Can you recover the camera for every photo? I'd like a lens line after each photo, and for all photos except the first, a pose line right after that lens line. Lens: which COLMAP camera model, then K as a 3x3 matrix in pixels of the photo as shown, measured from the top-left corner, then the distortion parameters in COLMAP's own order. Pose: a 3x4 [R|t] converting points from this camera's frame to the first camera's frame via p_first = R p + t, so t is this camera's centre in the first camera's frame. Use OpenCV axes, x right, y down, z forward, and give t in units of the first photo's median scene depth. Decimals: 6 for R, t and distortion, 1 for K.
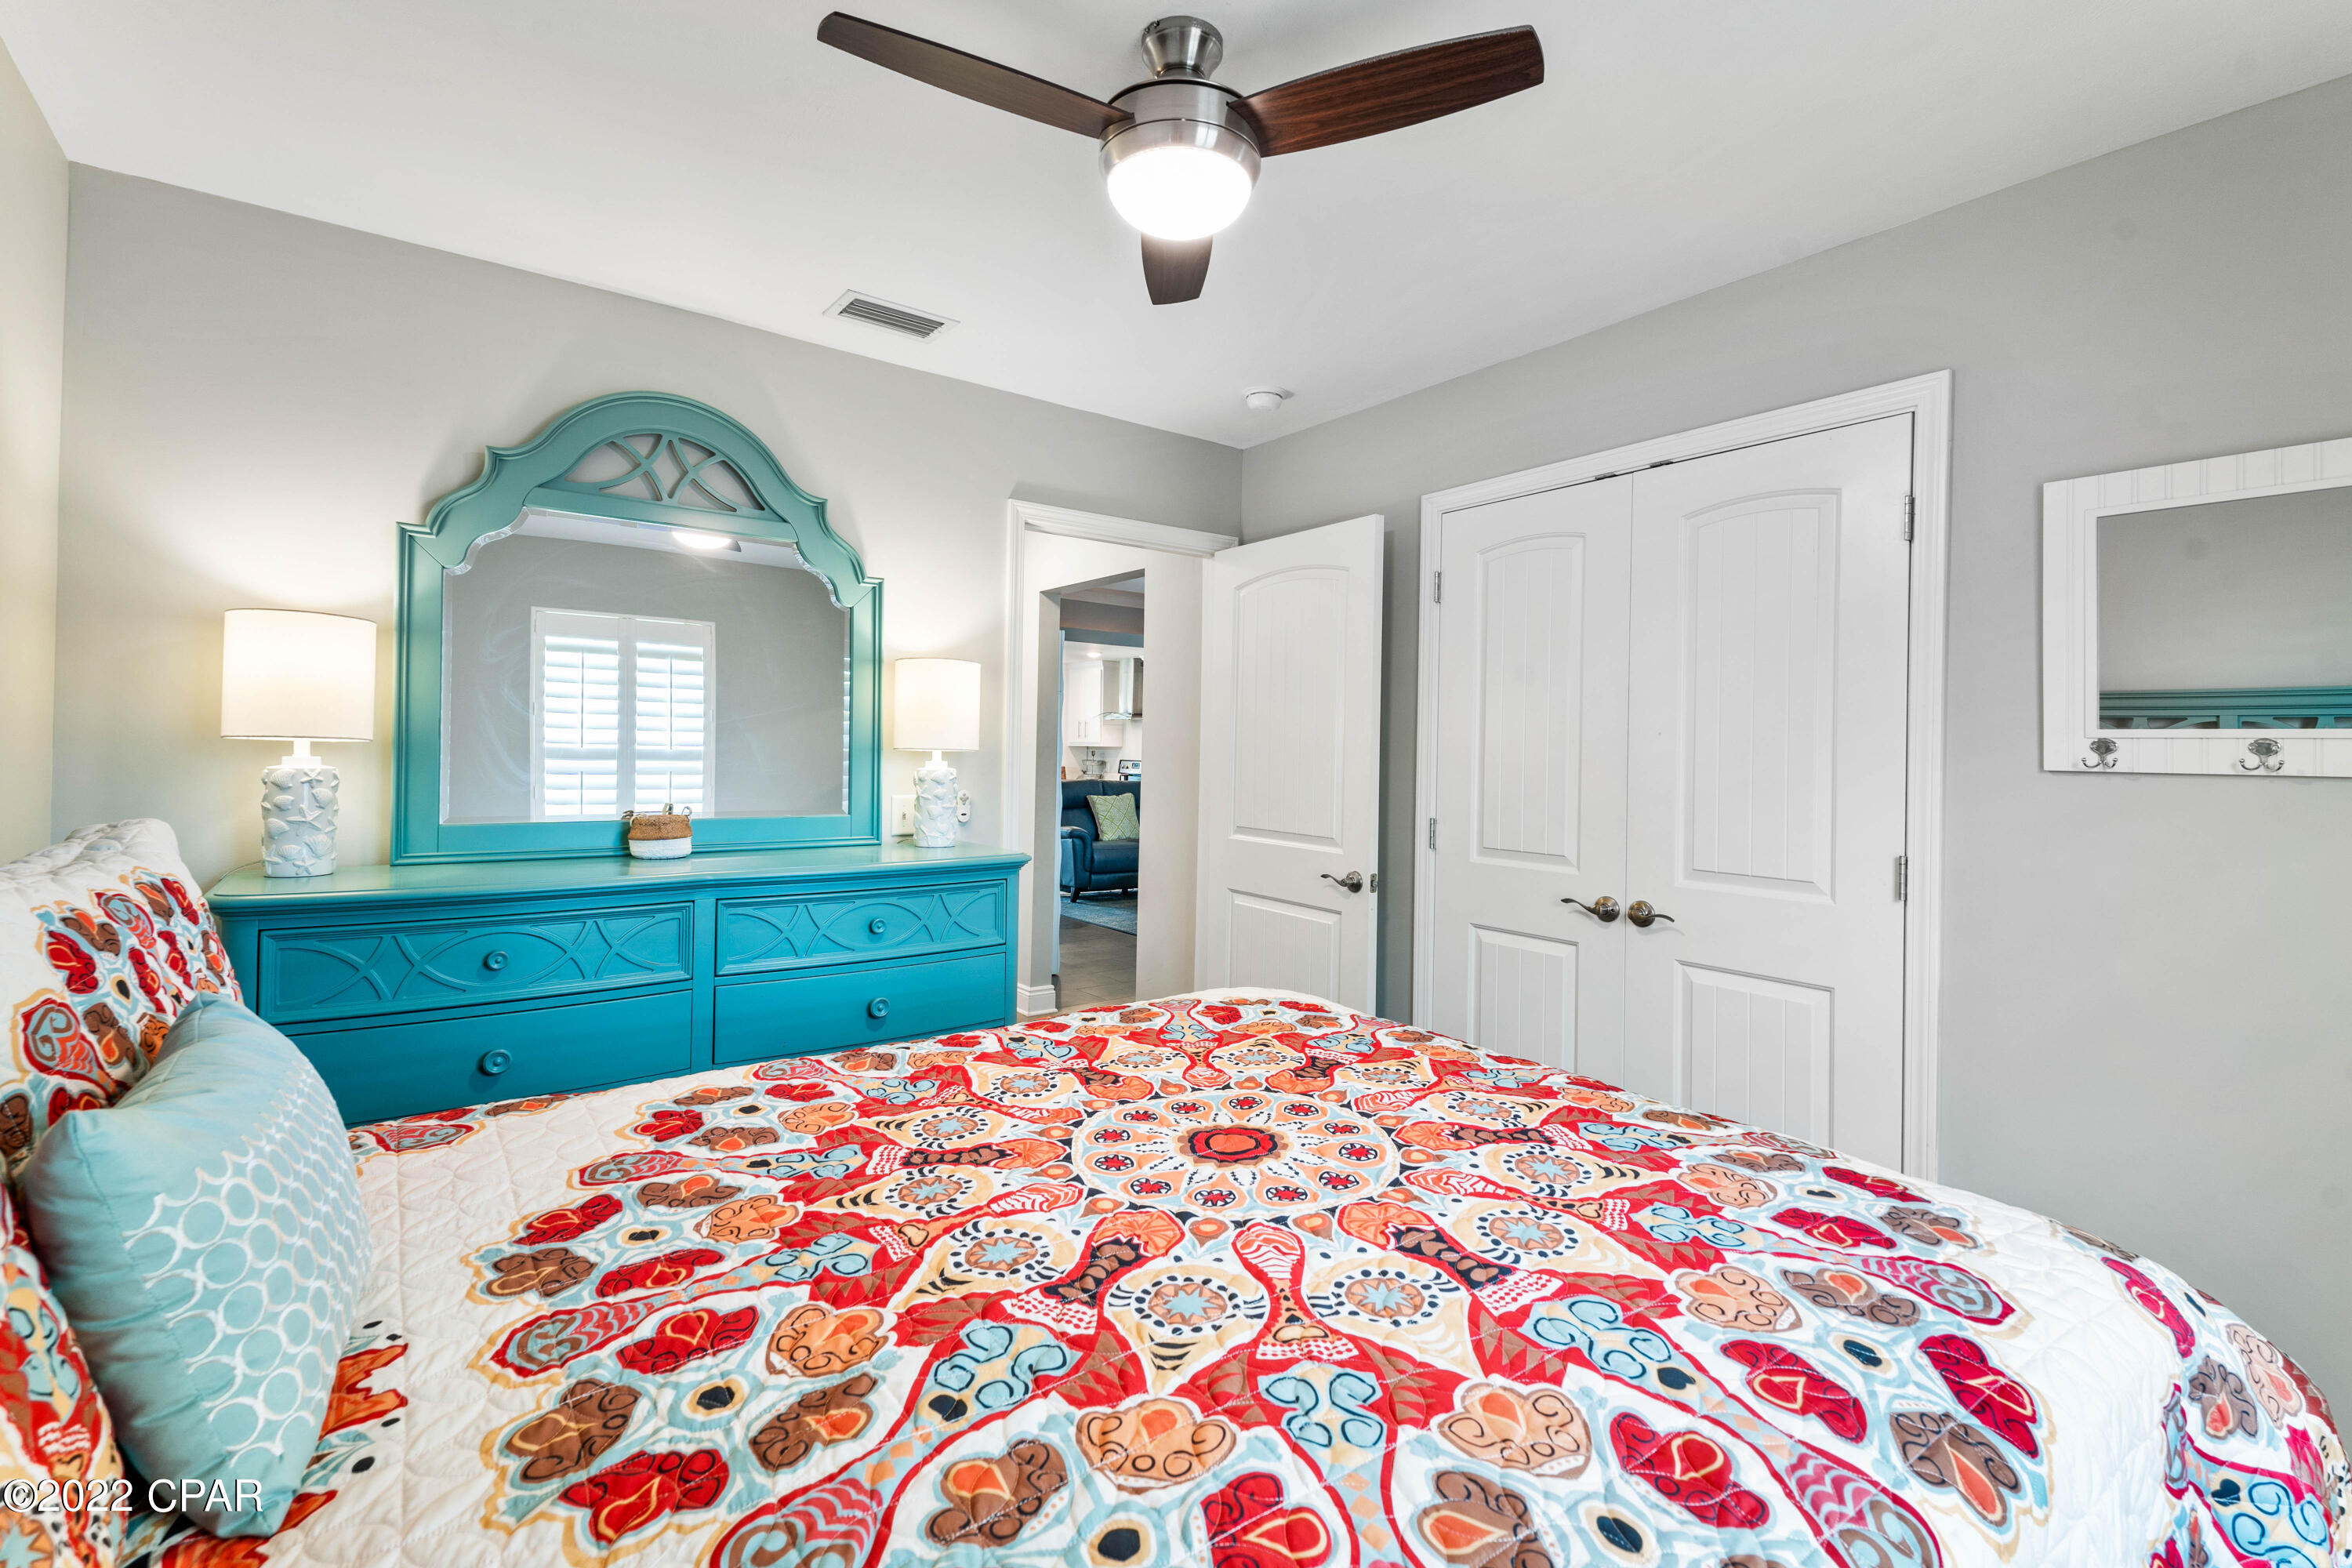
lens RADIAL K [[1045.0, 0, 1178.4], [0, 1045.0, 753.3], [0, 0, 1]] dist [0.003930, -0.000208]
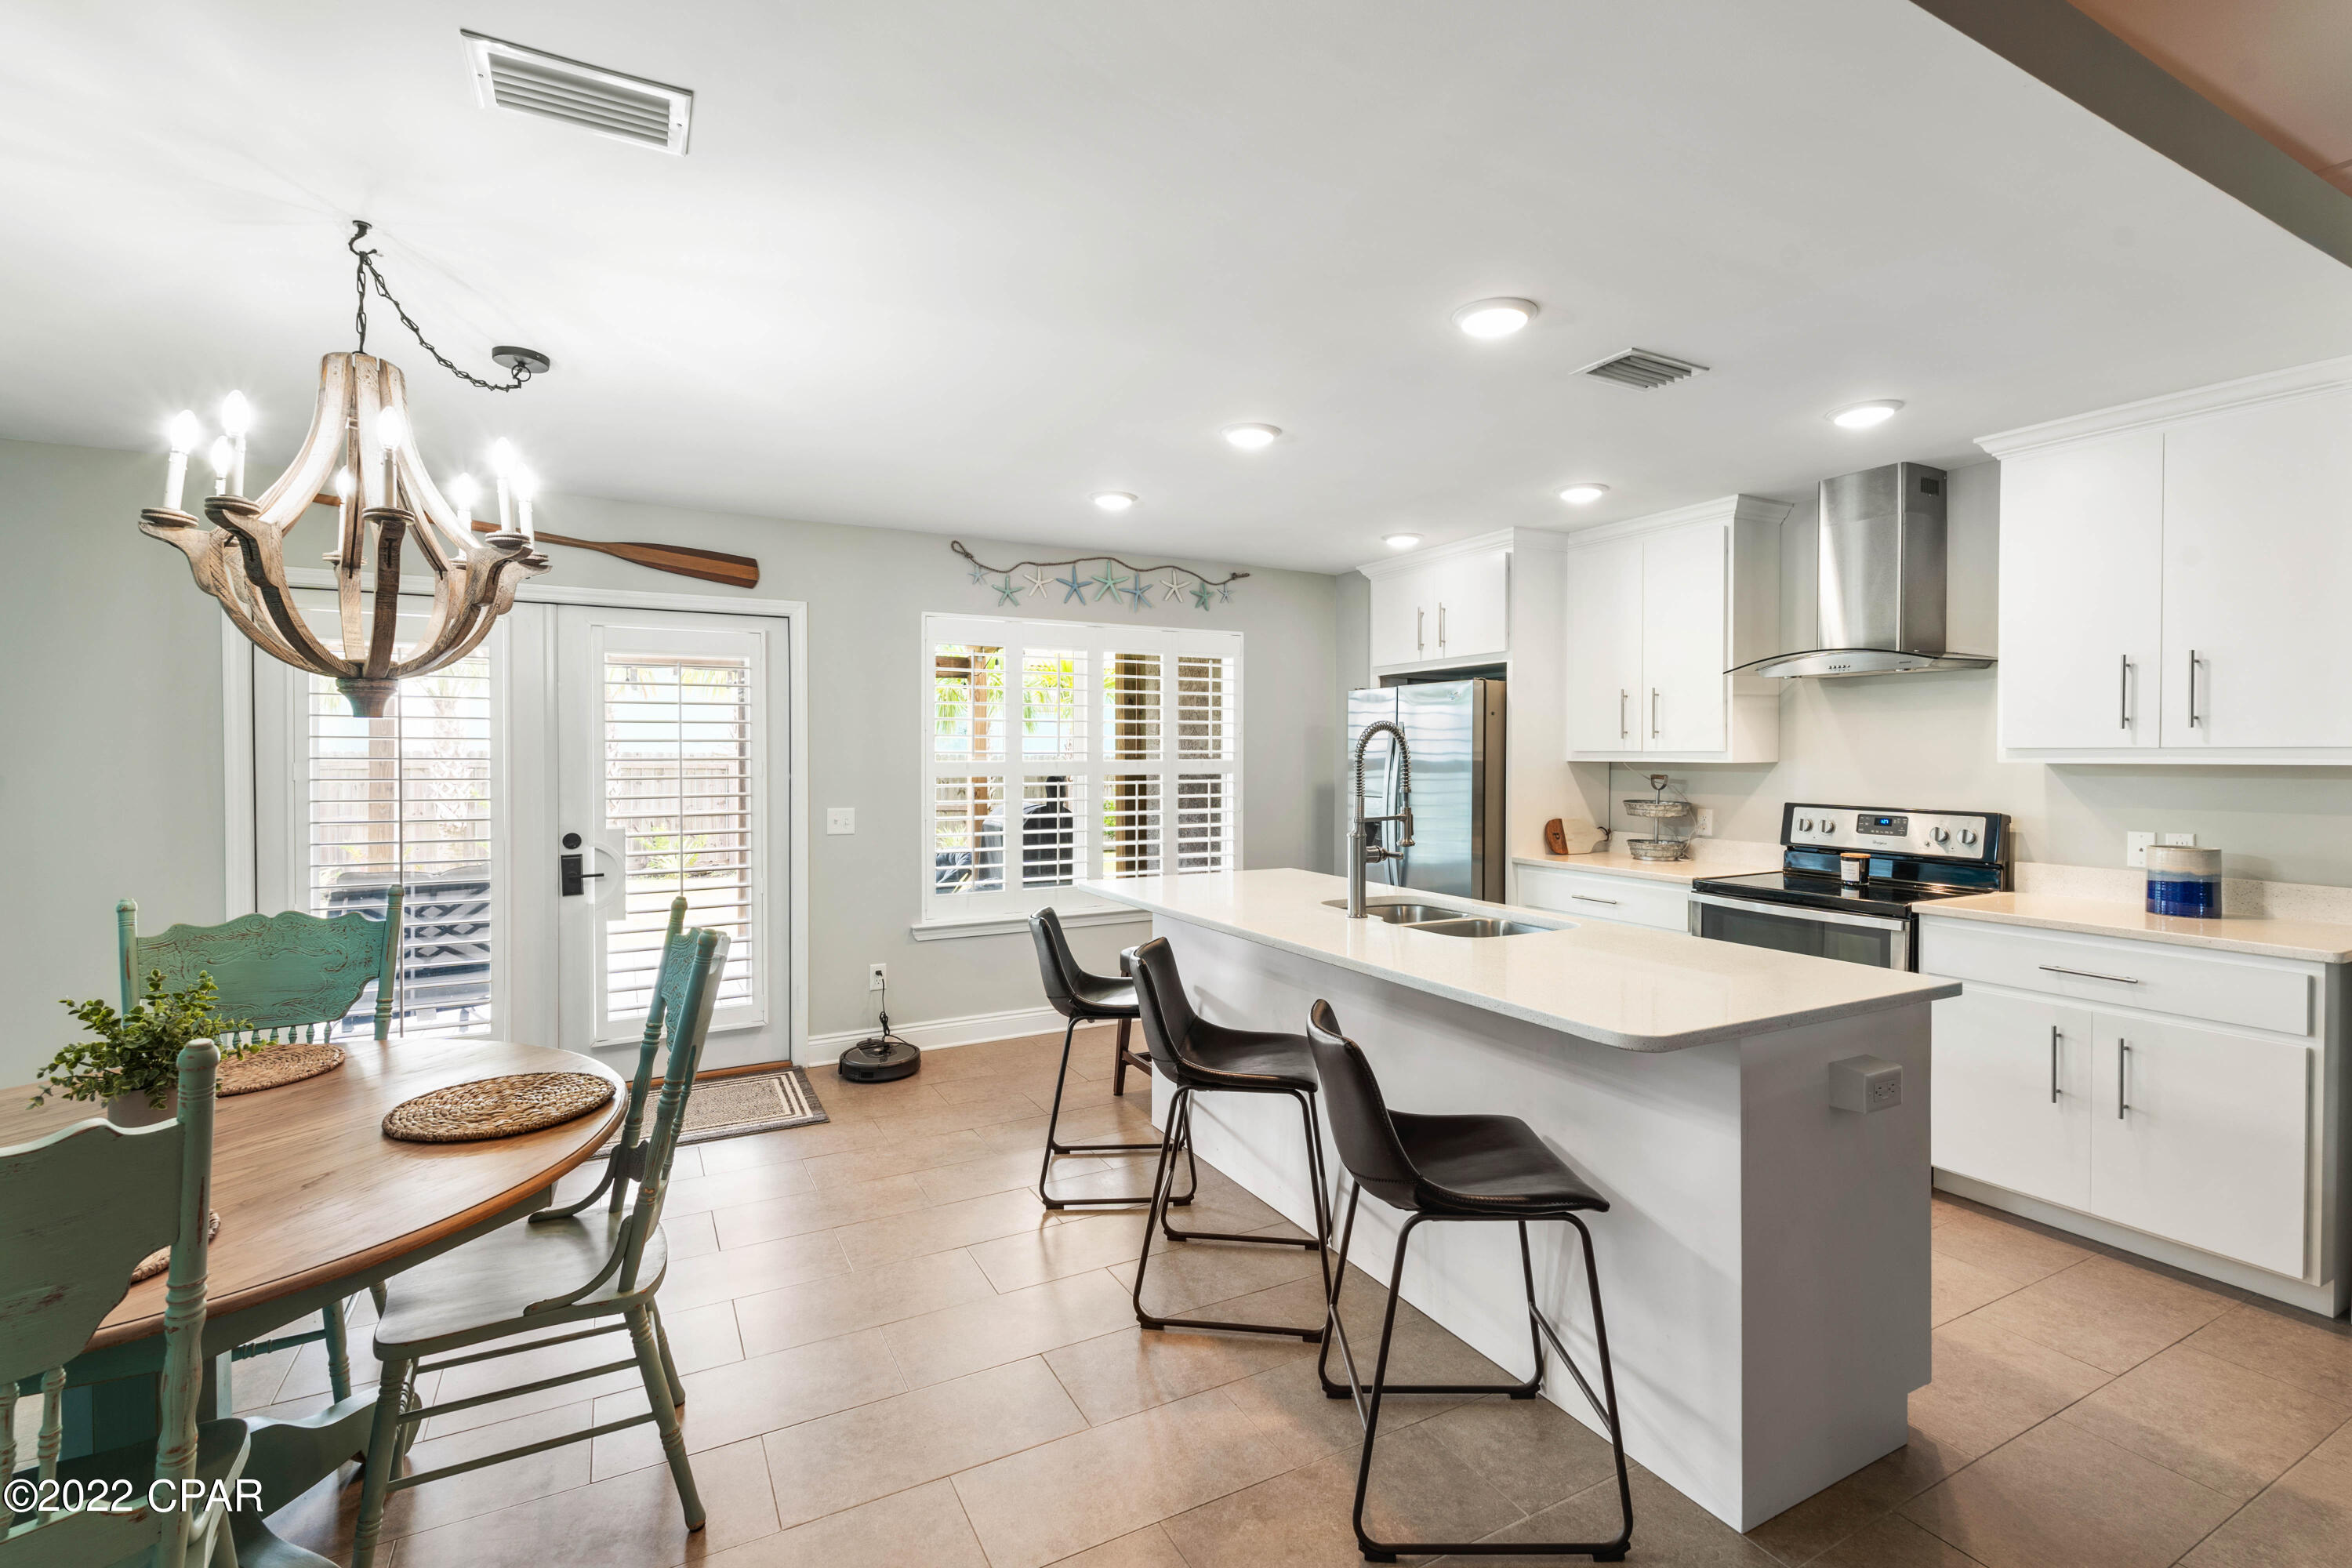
lens RADIAL K [[1054.2, 0, 1183.4], [0, 1054.2, 768.1], [0, 0, 1]] dist [0.032488, -0.000123]
pose [[0.989818, -0.013397, -0.141707, -0.200298], [0.015565, 0.999778, 0.014201, -0.012557], [0.141485, -0.016262, 0.989807, 0.664618]]
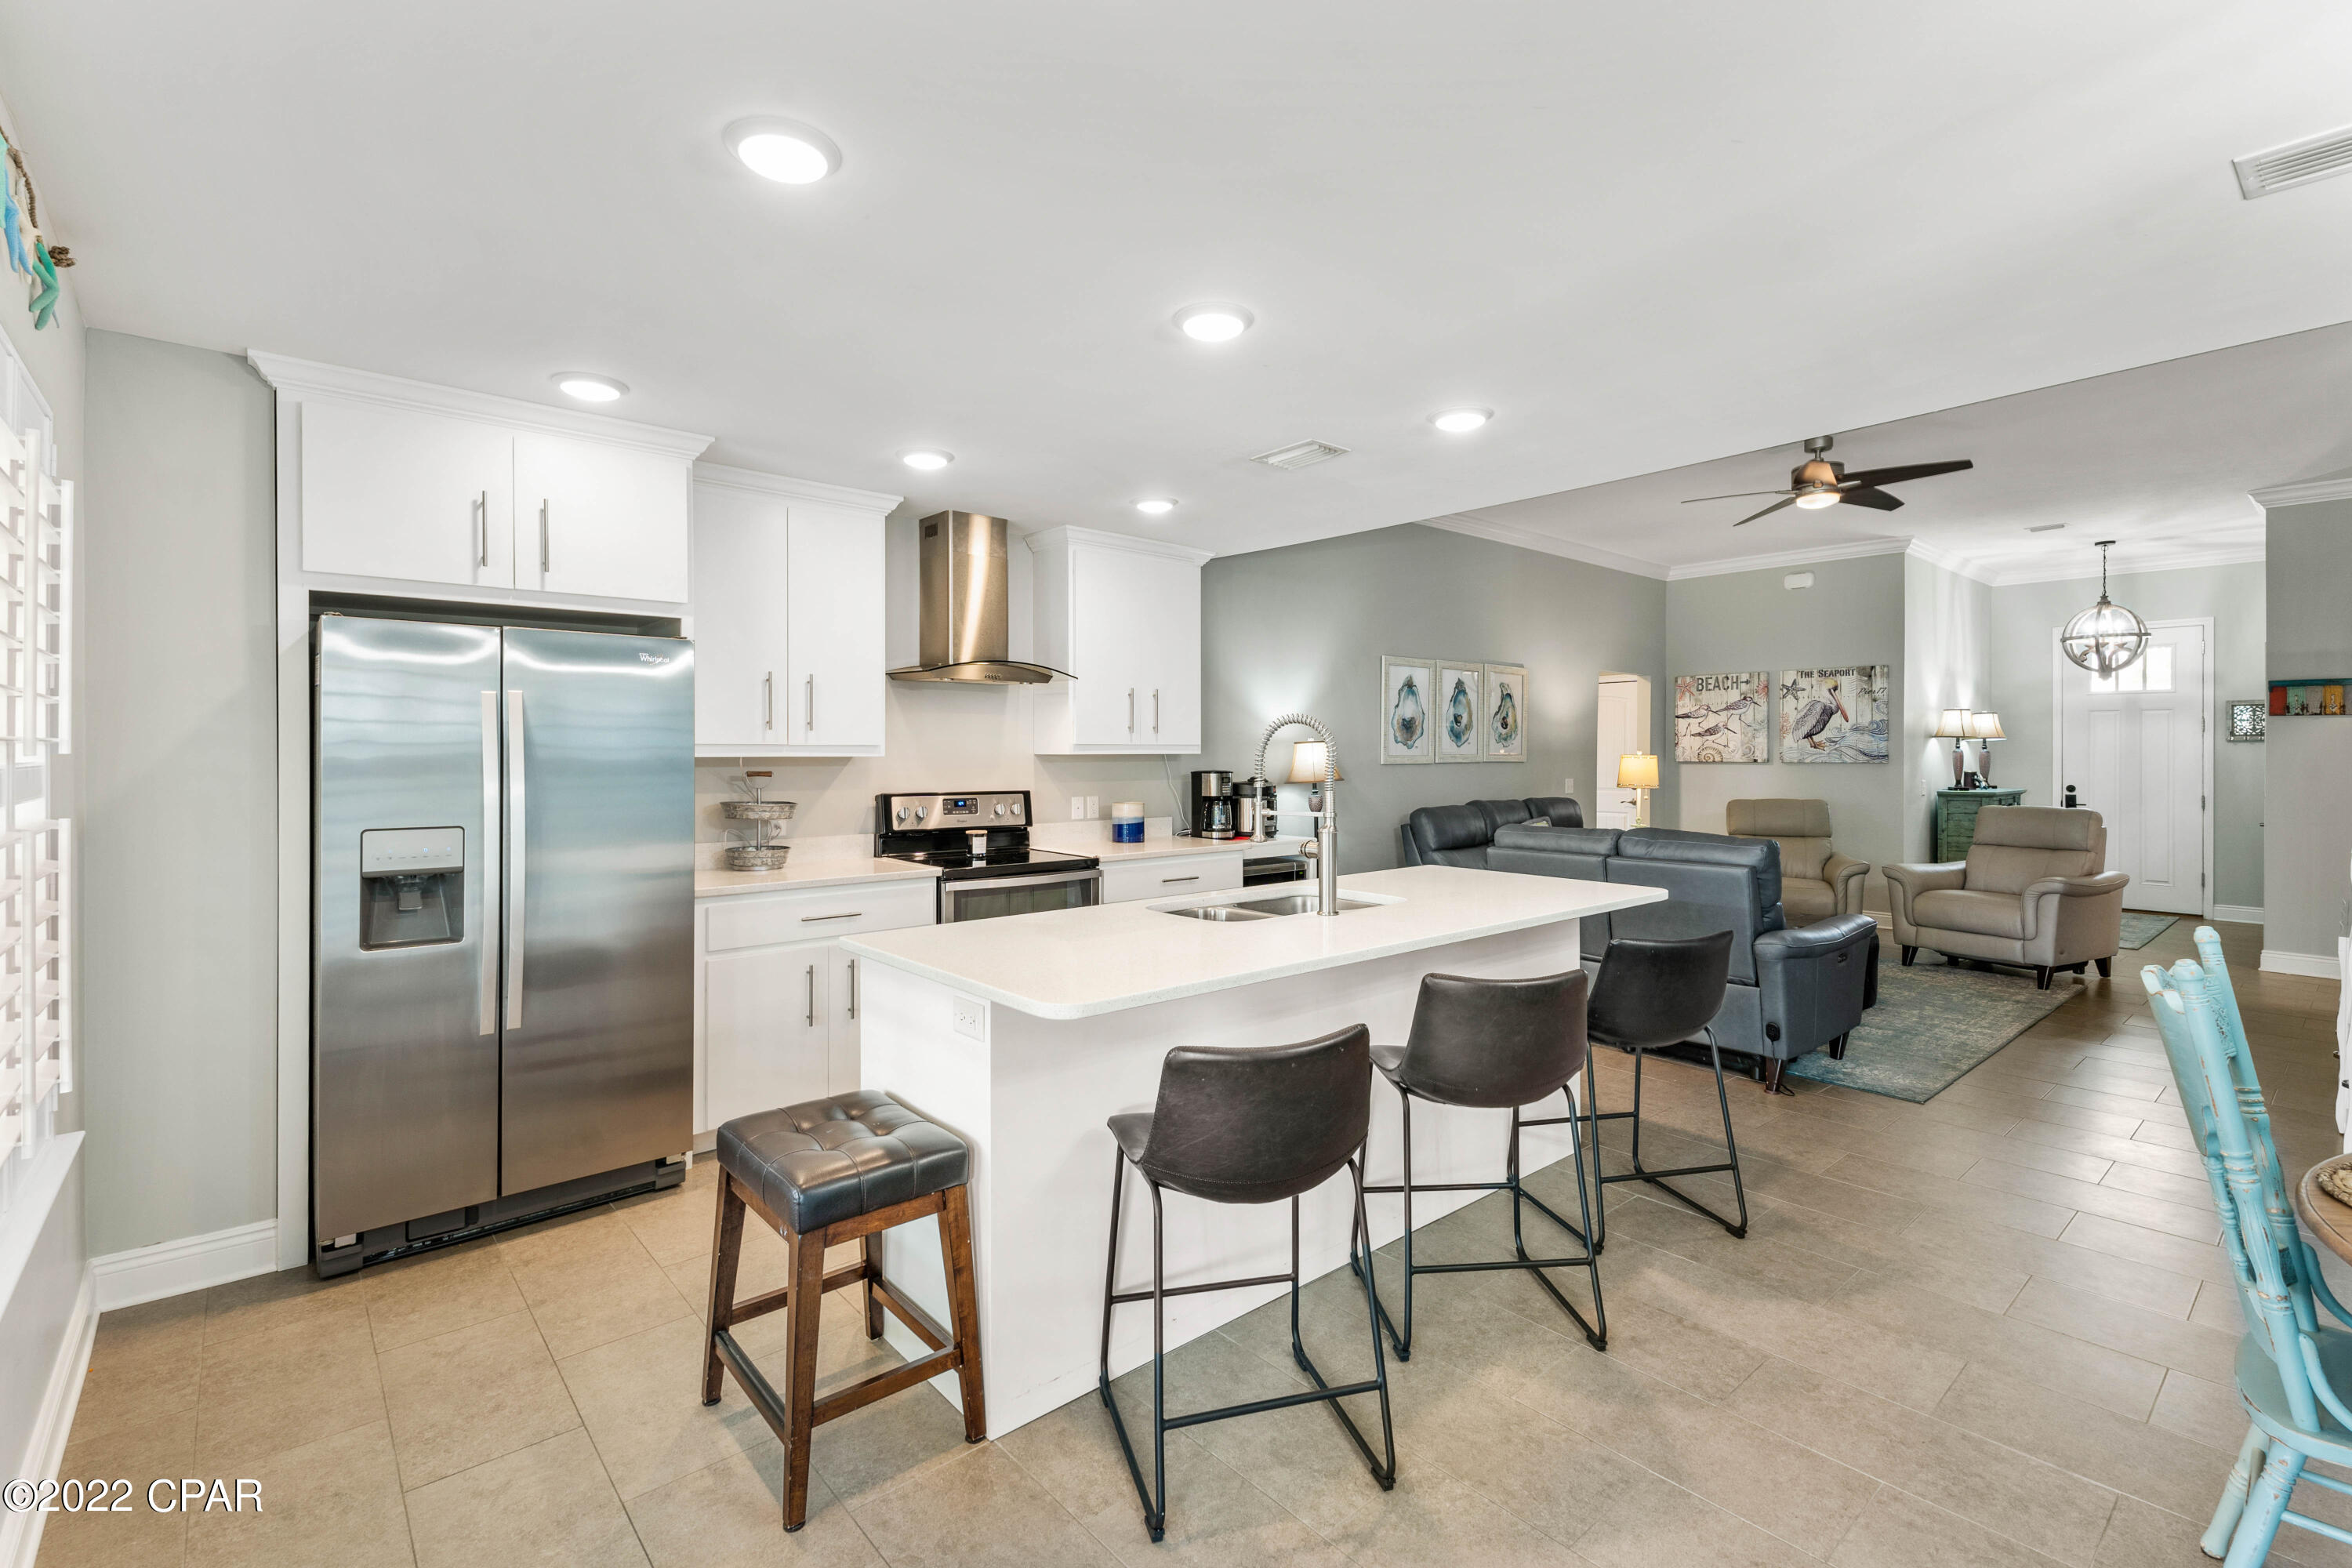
lens RADIAL K [[1045.0, 0, 1178.4], [0, 1045.0, 753.3], [0, 0, 1]] dist [0.003930, -0.000208]
pose [[-0.071909, -0.021498, 0.997179, -0.421617], [-0.003886, 0.999766, 0.021273, -0.015470], [-0.997404, -0.002345, -0.071976, 0.955388]]
